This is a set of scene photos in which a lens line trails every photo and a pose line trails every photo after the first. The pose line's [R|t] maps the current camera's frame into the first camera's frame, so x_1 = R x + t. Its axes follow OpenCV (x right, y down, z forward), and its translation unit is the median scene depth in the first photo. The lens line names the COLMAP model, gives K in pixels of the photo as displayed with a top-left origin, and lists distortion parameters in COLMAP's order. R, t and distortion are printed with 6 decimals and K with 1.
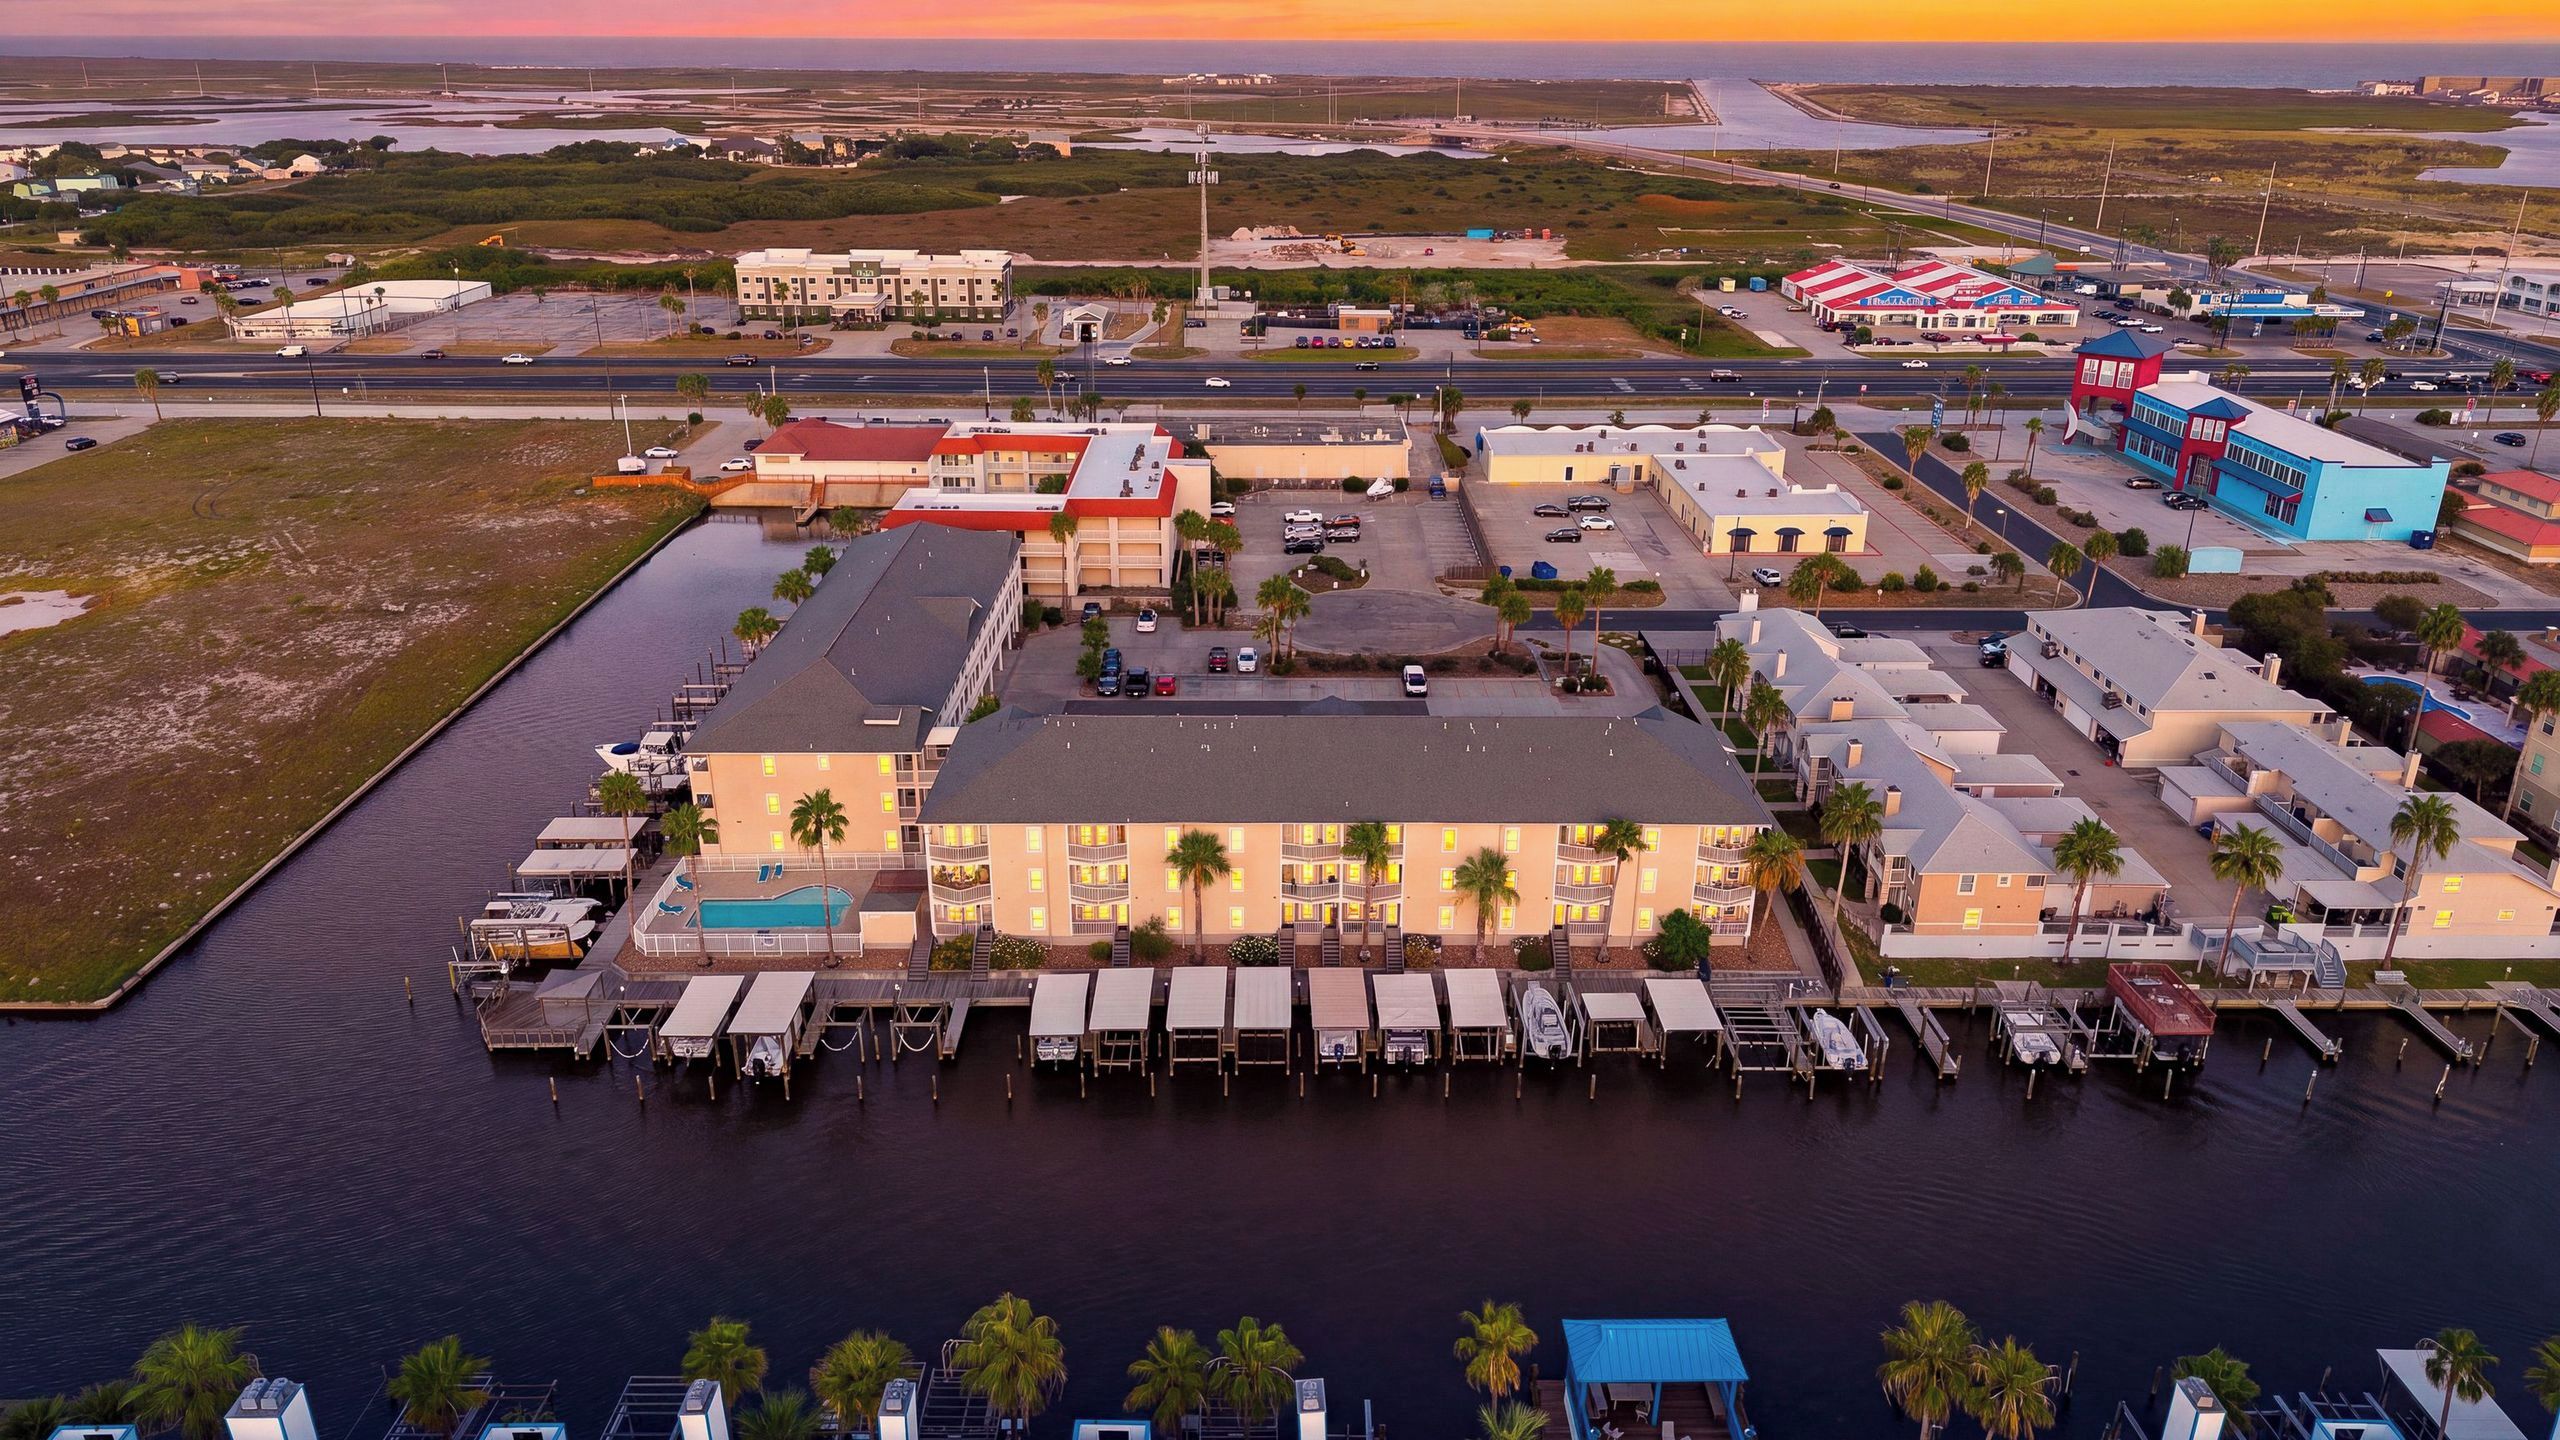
lens RADIAL K [[1696.3, 0, 1280.0], [0, 1696.3, 720.0], [0, 0, 1]] dist [-0.001386, -0.003715]
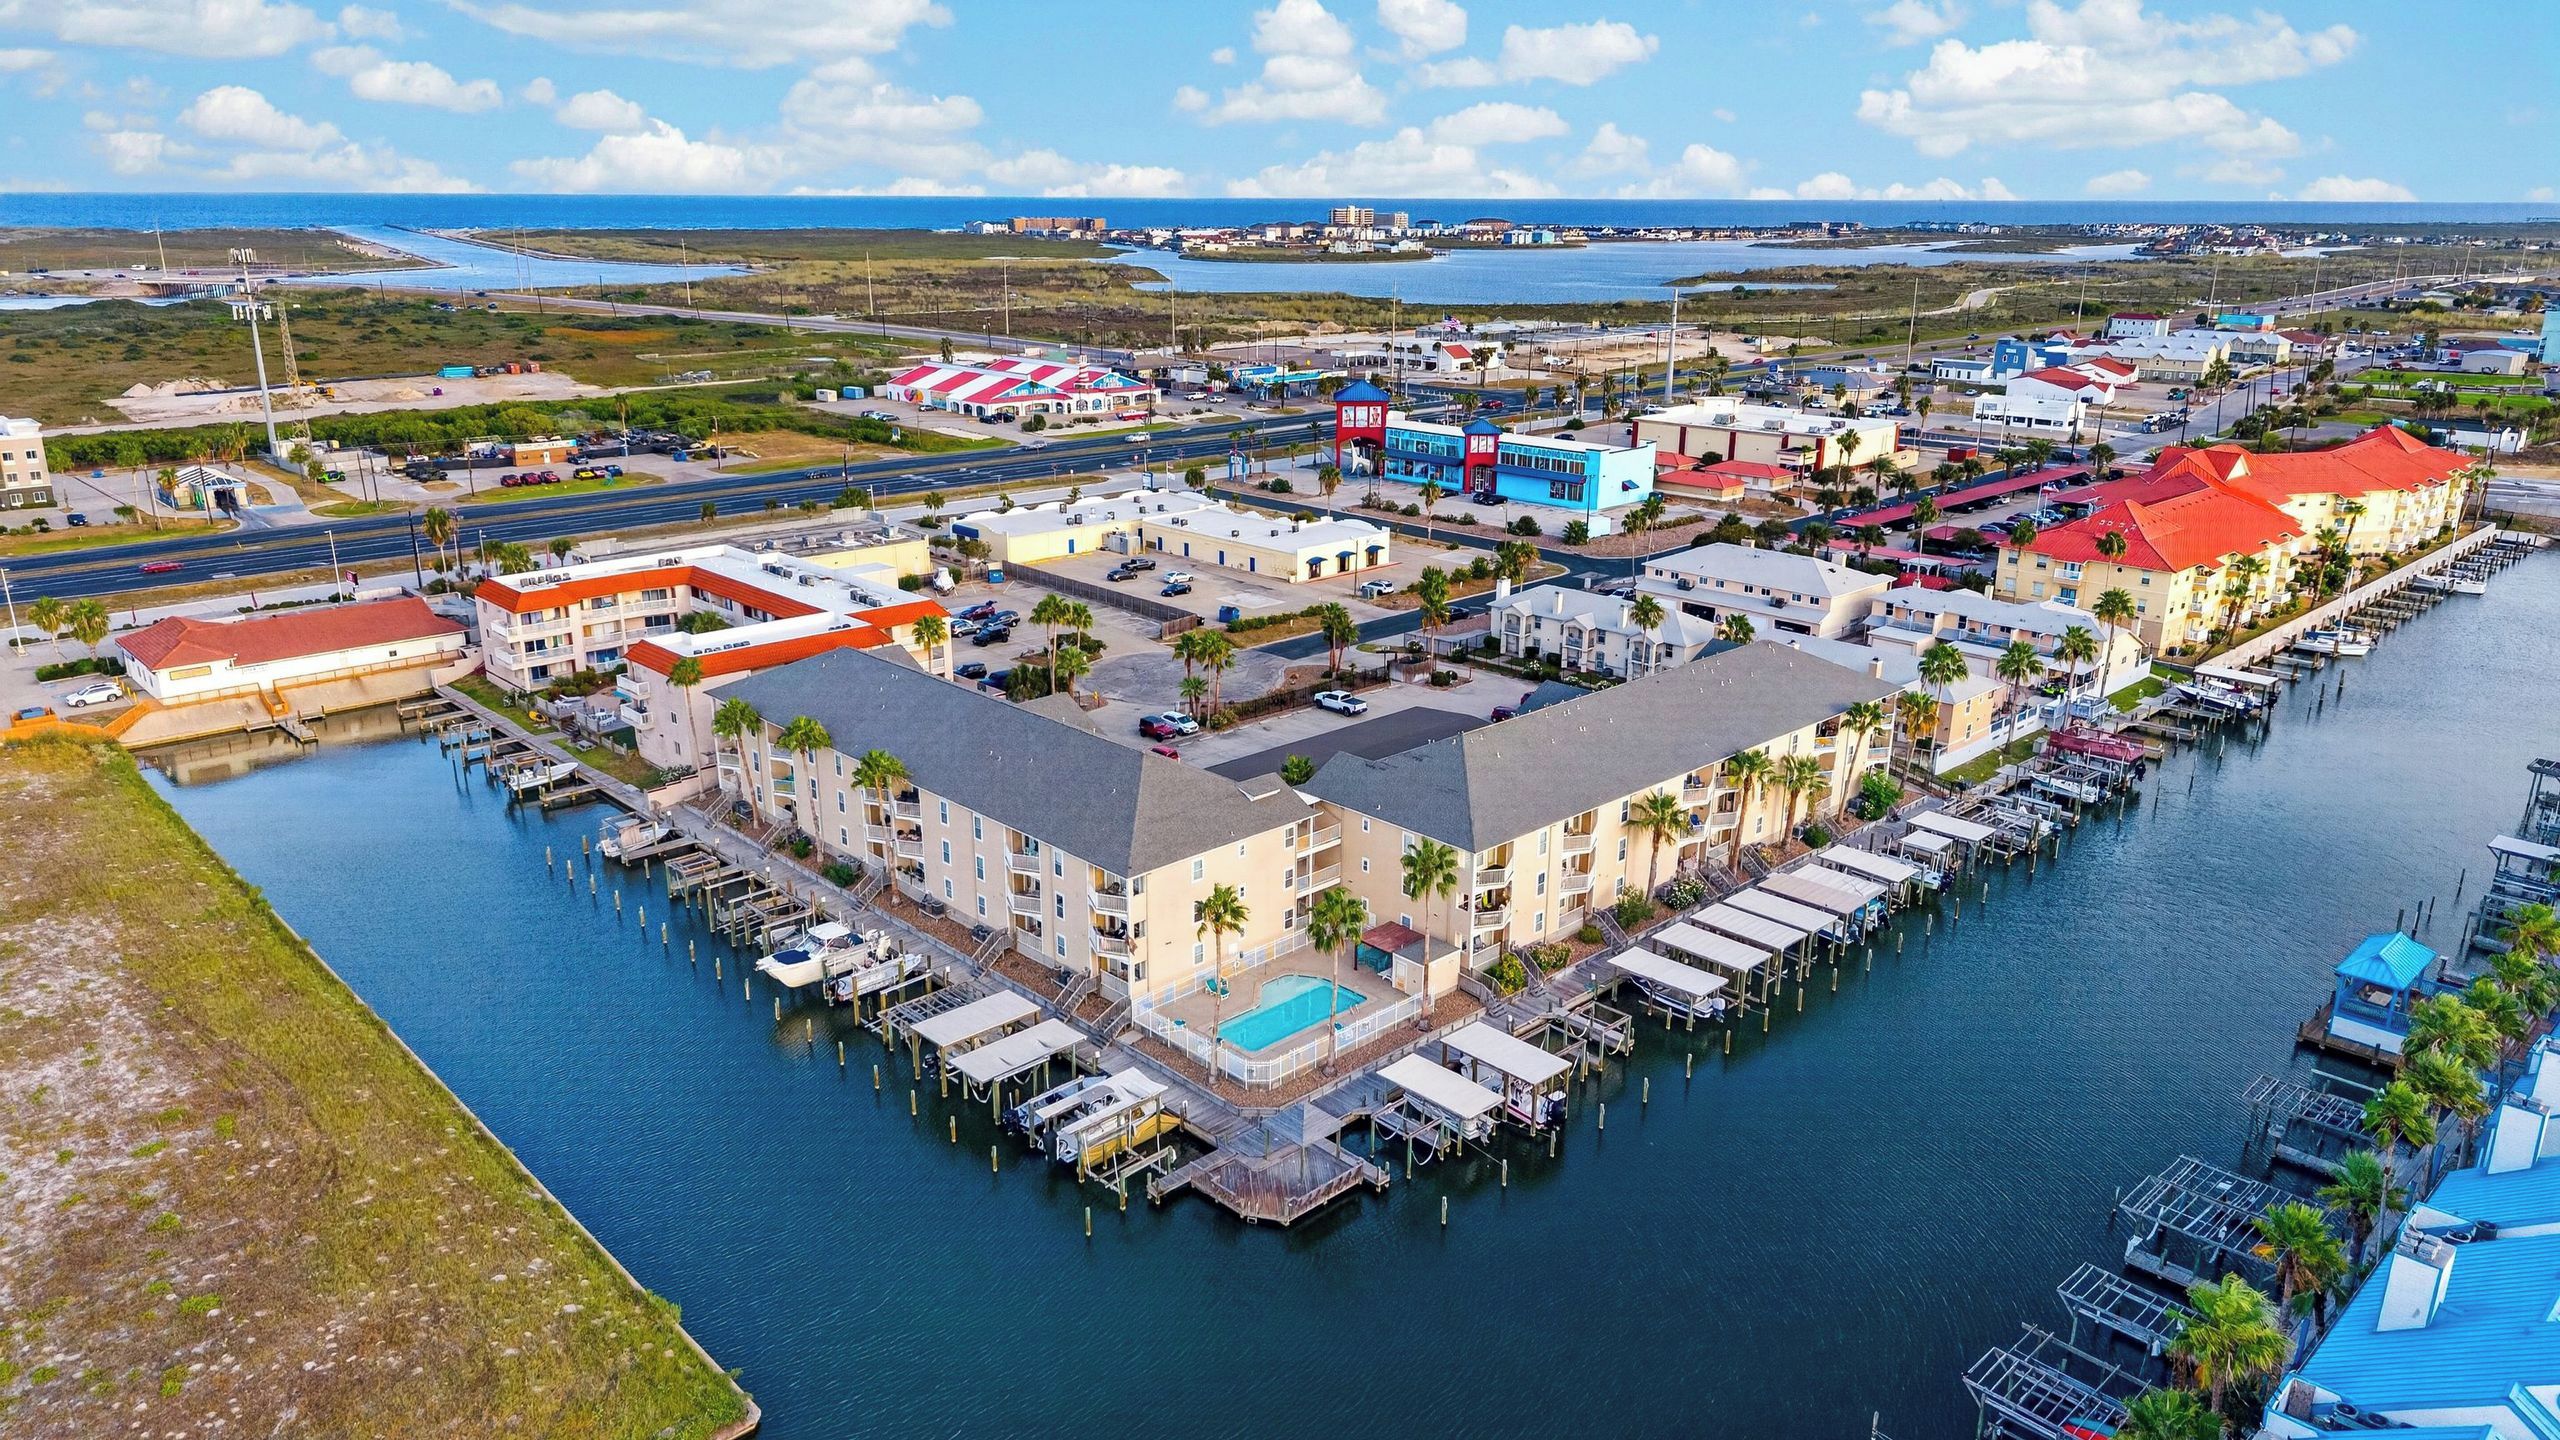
lens RADIAL K [[1696.3, 0, 1280.0], [0, 1696.3, 720.0], [0, 0, 1]] dist [-0.001386, -0.003715]
pose [[0.726481, -0.197648, 0.658150, -0.509640], [0.249485, 0.968256, 0.015388, -0.030941], [-0.640299, 0.153019, 0.752730, 0.179246]]
